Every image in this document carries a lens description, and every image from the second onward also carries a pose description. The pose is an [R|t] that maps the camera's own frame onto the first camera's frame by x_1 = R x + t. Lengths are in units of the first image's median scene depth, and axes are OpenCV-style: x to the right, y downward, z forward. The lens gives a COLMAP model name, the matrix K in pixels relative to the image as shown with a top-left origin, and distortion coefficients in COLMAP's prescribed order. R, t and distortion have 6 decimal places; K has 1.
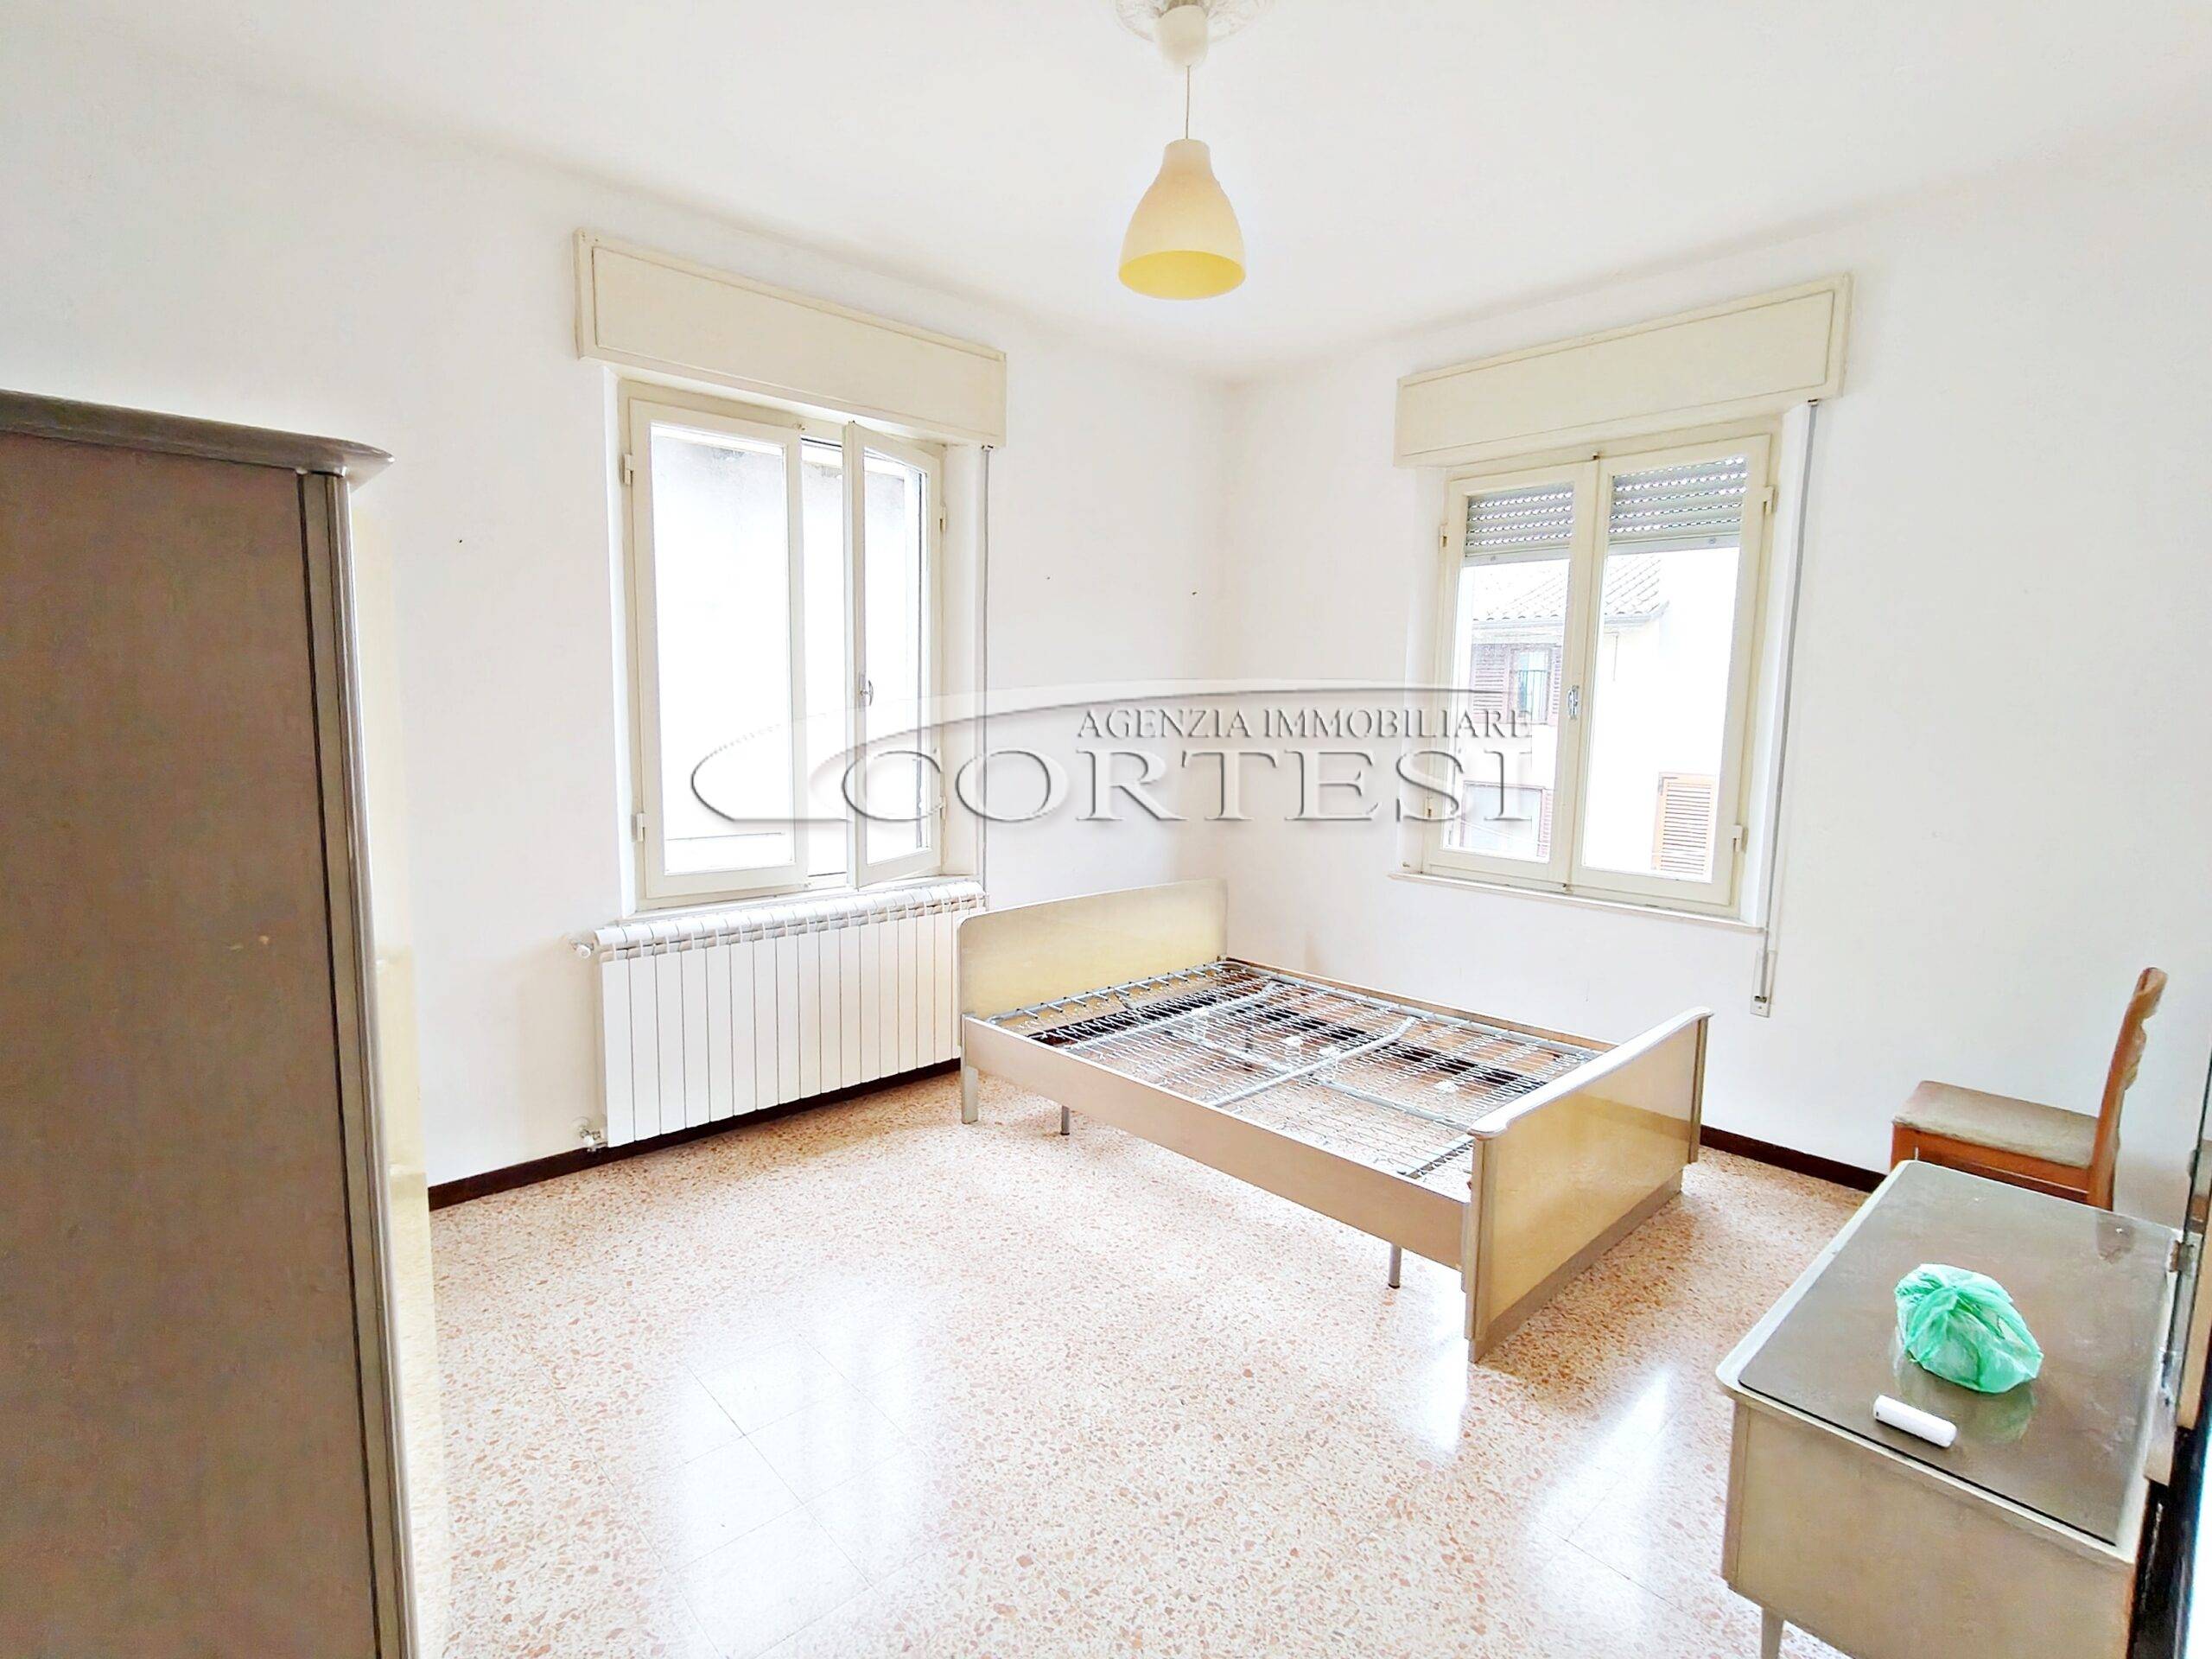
lens RADIAL K [[1038.8, 0, 1092.1], [0, 1038.8, 827.6], [0, 0, 1]] dist [-0.002087, 0.000255]
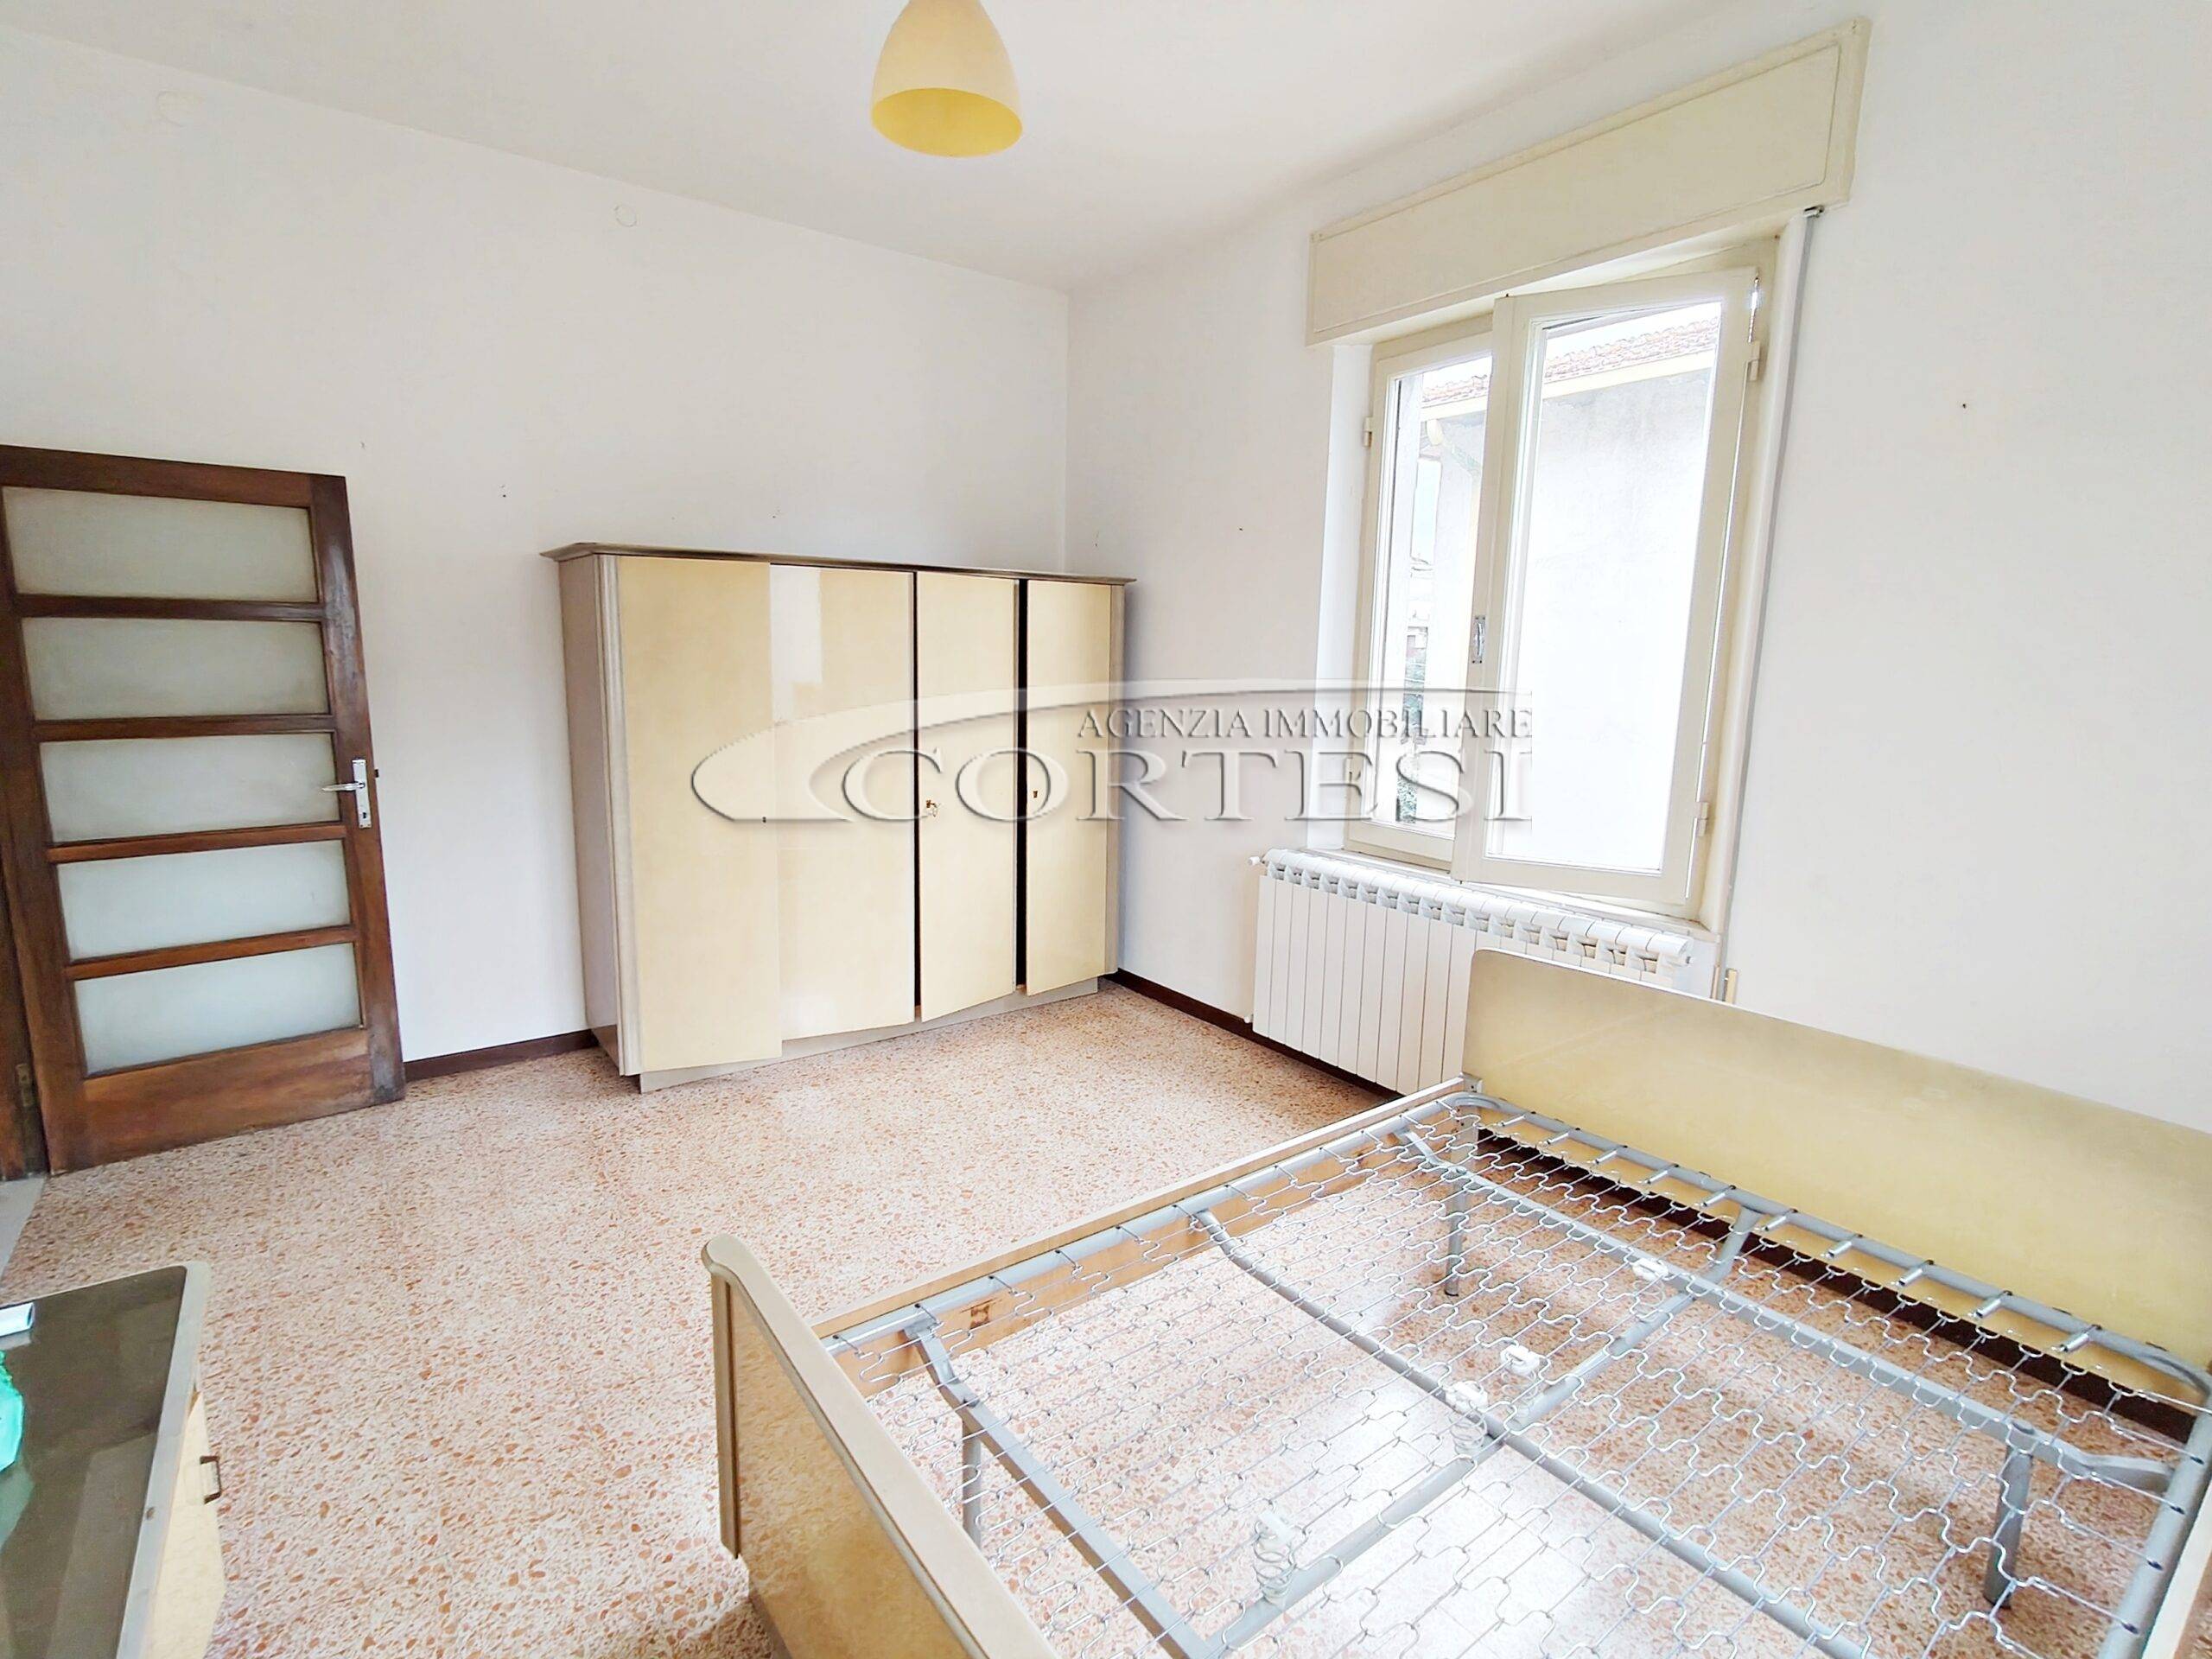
lens RADIAL K [[1038.8, 0, 1092.1], [0, 1038.8, 827.6], [0, 0, 1]] dist [-0.002087, 0.000255]
pose [[-0.080004, 0.149838, -0.985468, 1.077164], [-0.144256, 0.976489, 0.160184, -0.128092], [0.986301, 0.154975, -0.056509, 1.352380]]
